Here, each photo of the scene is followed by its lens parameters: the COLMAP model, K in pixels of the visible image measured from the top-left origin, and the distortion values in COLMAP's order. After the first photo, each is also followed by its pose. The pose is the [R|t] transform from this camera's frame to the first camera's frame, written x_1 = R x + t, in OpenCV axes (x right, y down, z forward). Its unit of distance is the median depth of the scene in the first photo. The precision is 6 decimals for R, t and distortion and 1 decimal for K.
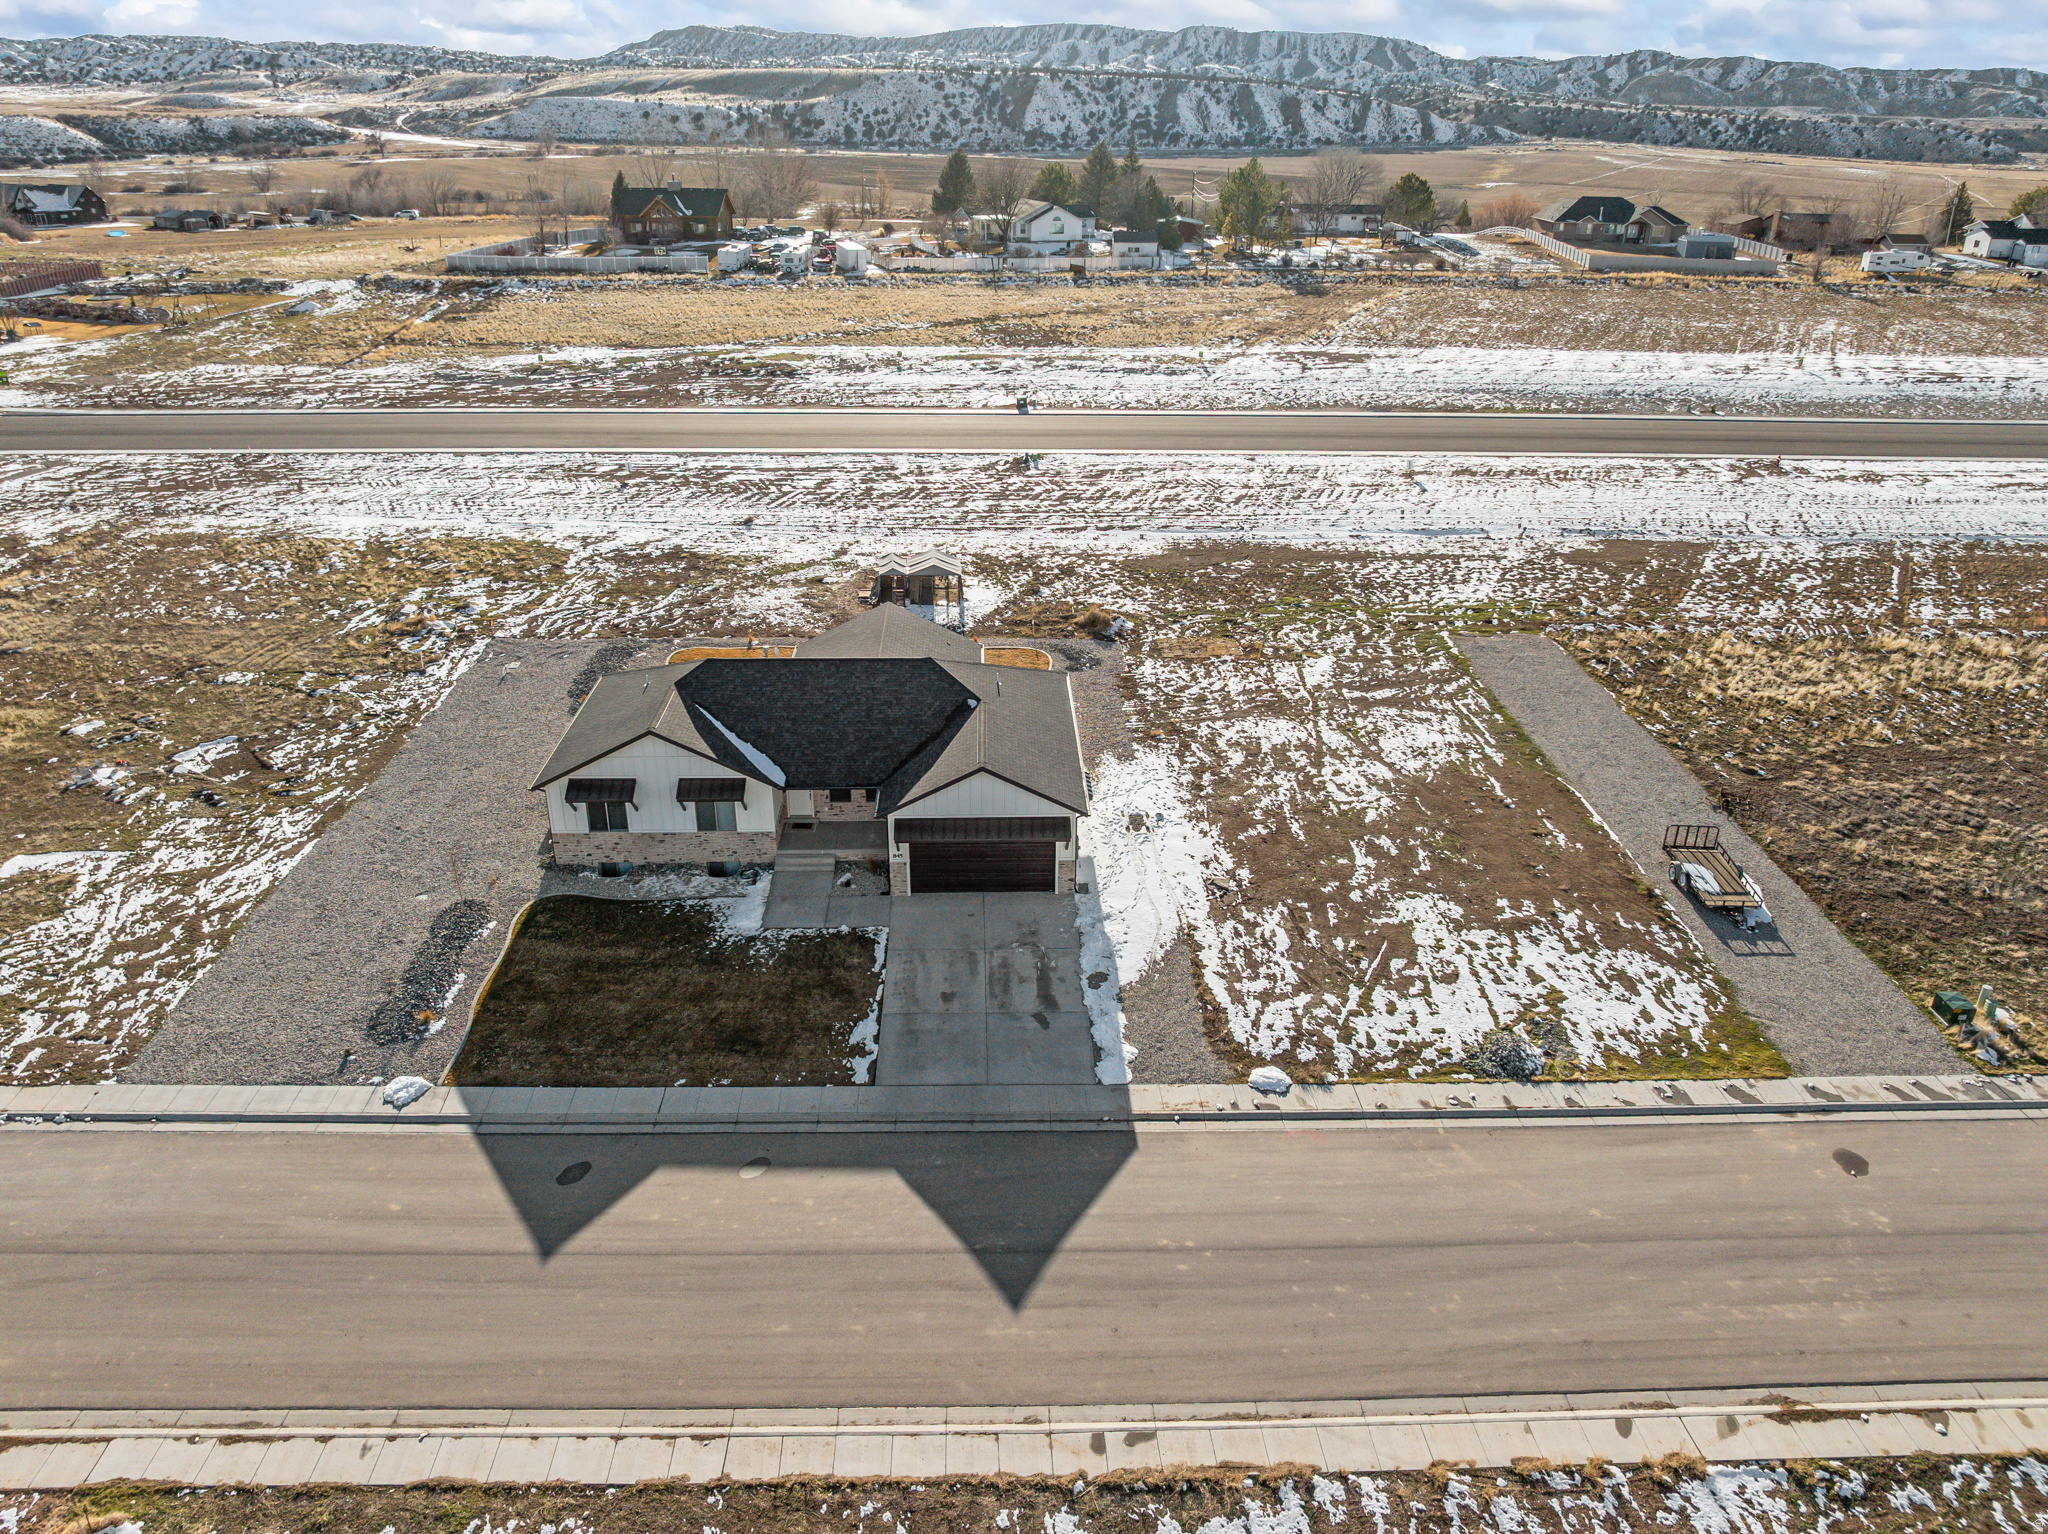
lens RADIAL K [[1467.4, 0, 1035.7], [0, 1467.4, 725.4], [0, 0, 1]] dist [-0.036518, -0.000992]
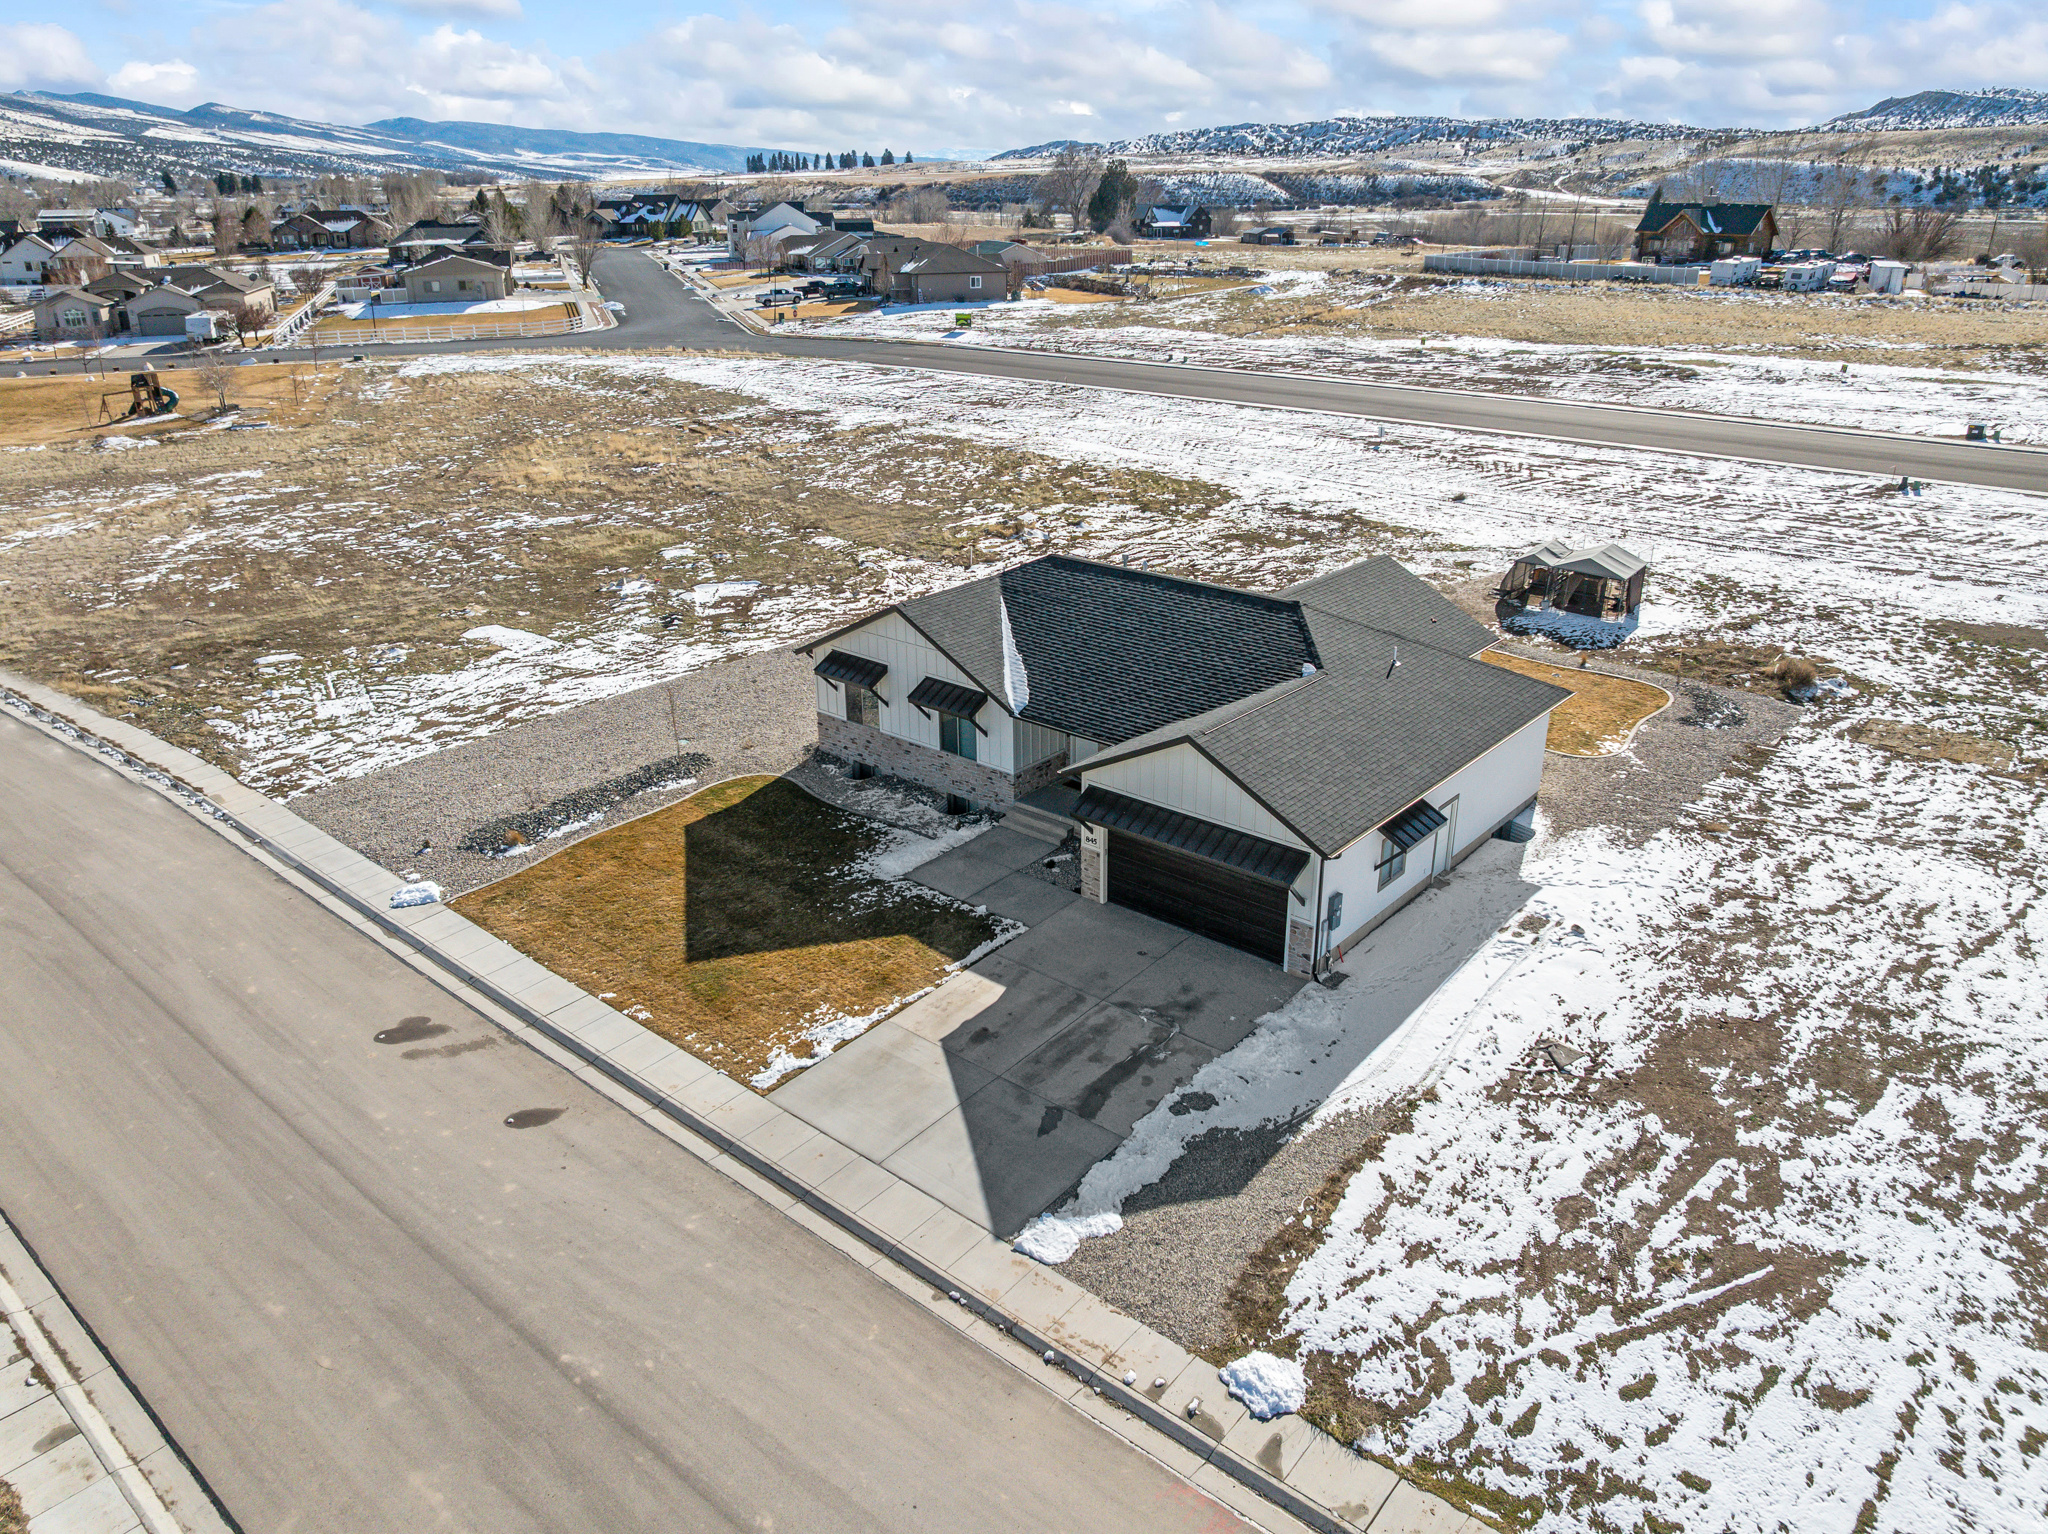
lens RADIAL K [[1465.1, 0, 1035.5], [0, 1465.1, 719.0], [0, 0, 1]] dist [-0.042755, 0.011824]
pose [[0.735440, 0.219566, -0.641029, 0.350821], [-0.254222, 0.966346, 0.039331, 0.014045], [0.628092, 0.134038, 0.766508, 0.484927]]
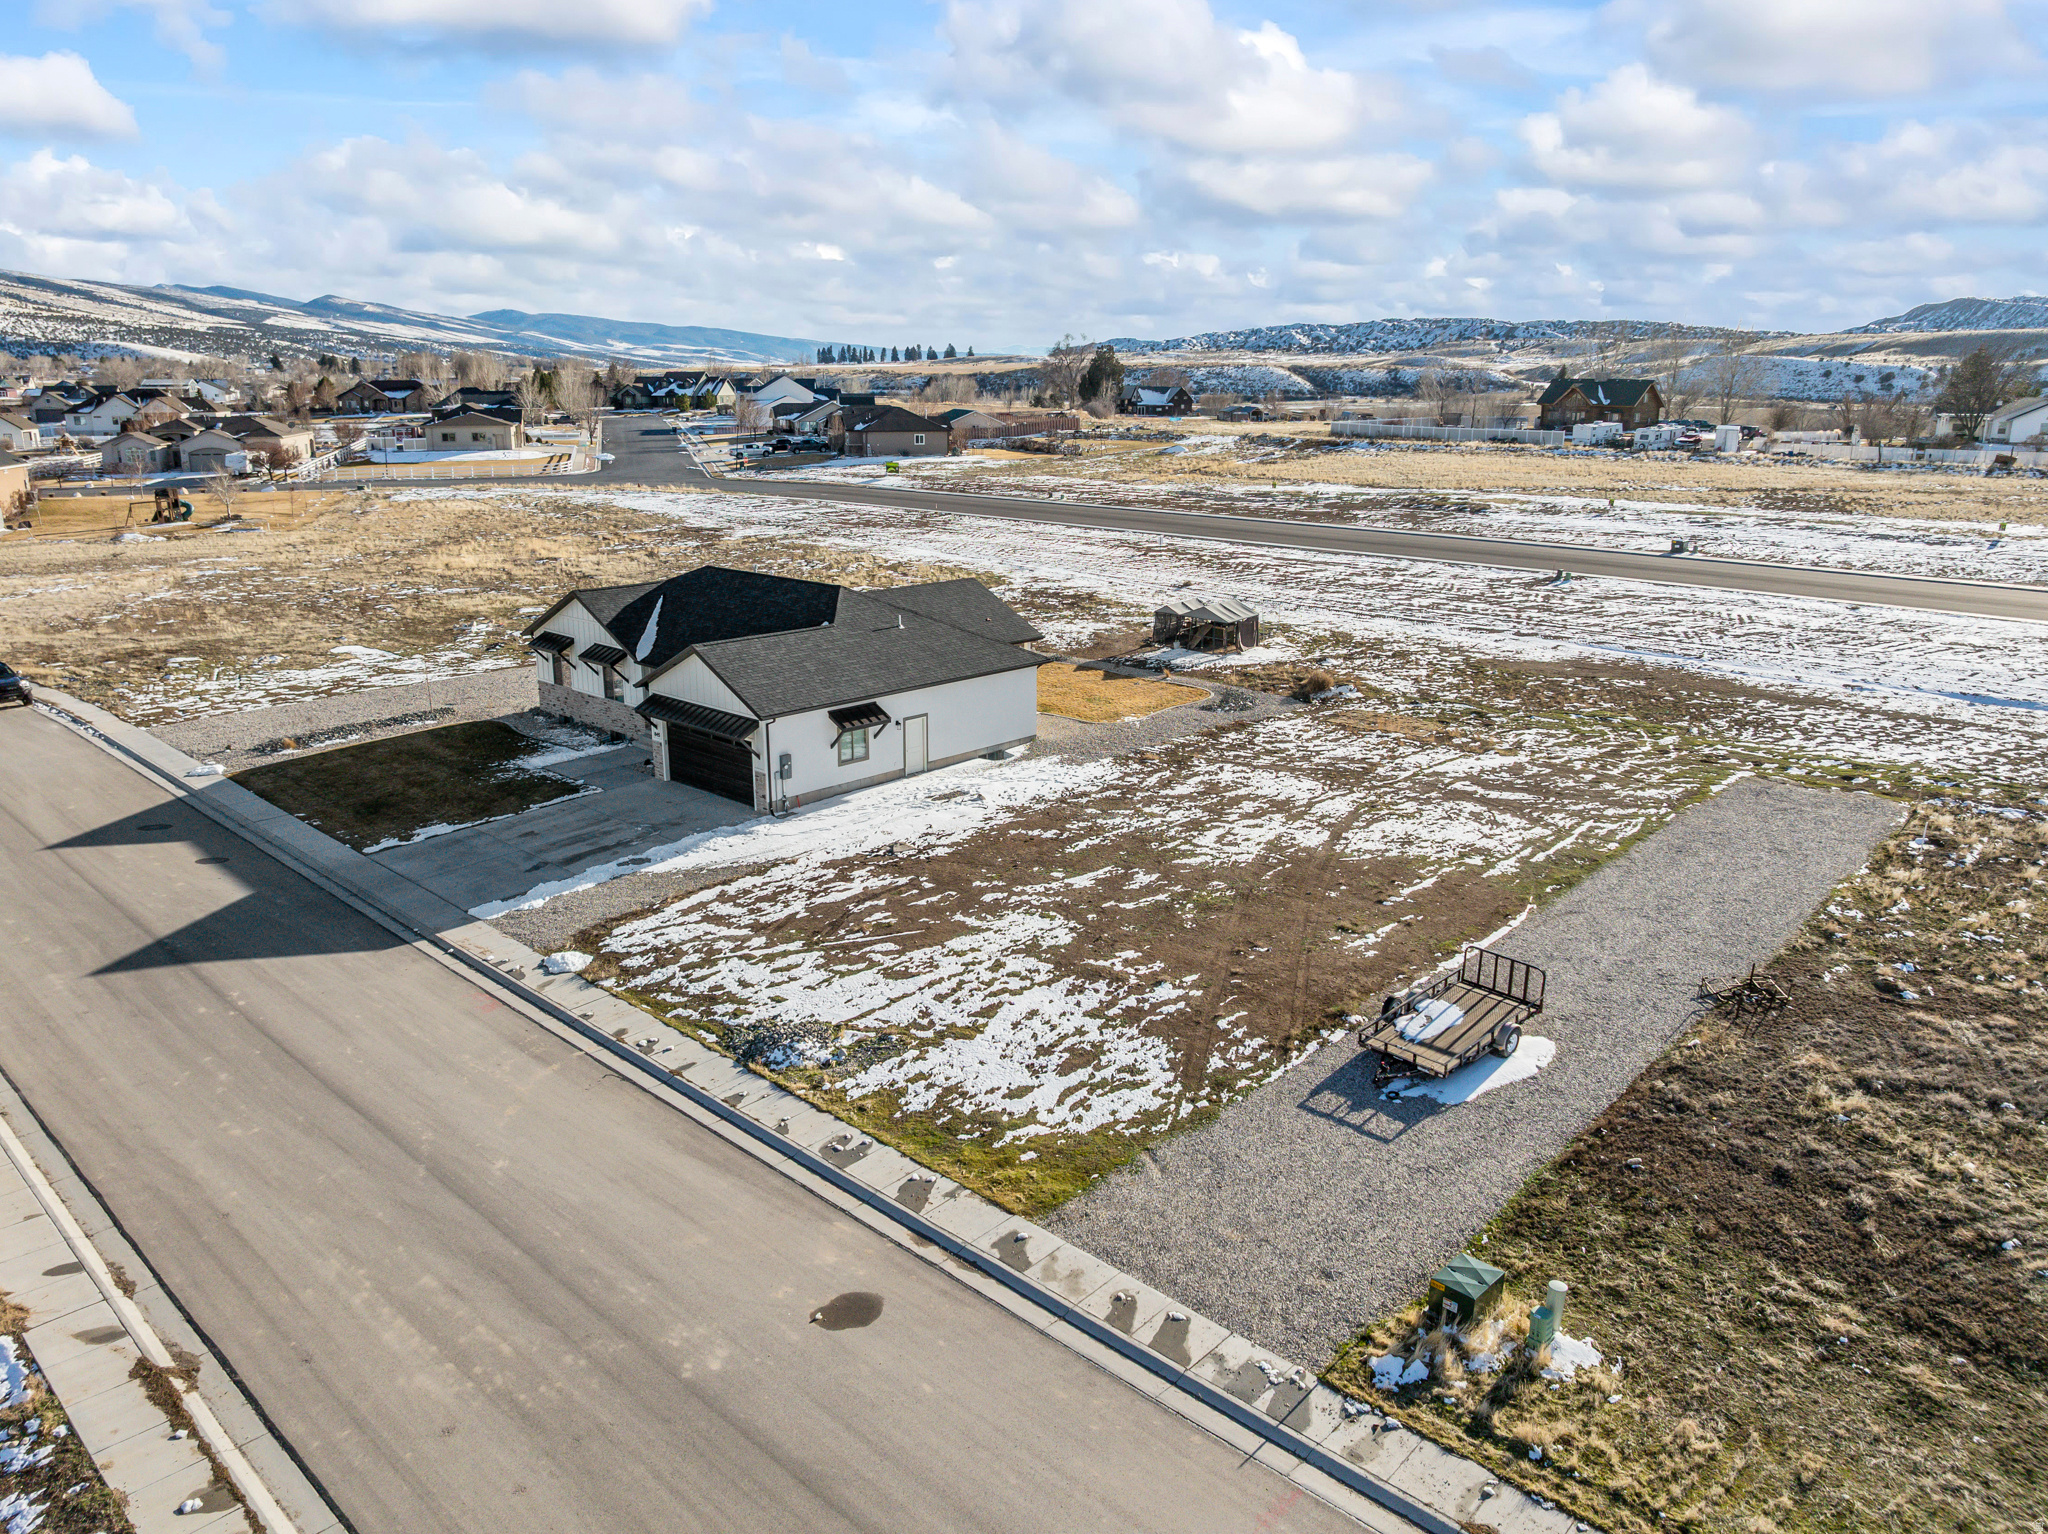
lens RADIAL K [[1467.4, 0, 1035.7], [0, 1467.4, 725.4], [0, 0, 1]] dist [-0.036518, -0.000992]
pose [[0.701031, 0.156288, -0.695795, 0.850993], [-0.278338, 0.958268, -0.065189, 0.083885], [0.656570, 0.239366, 0.715276, 0.501260]]
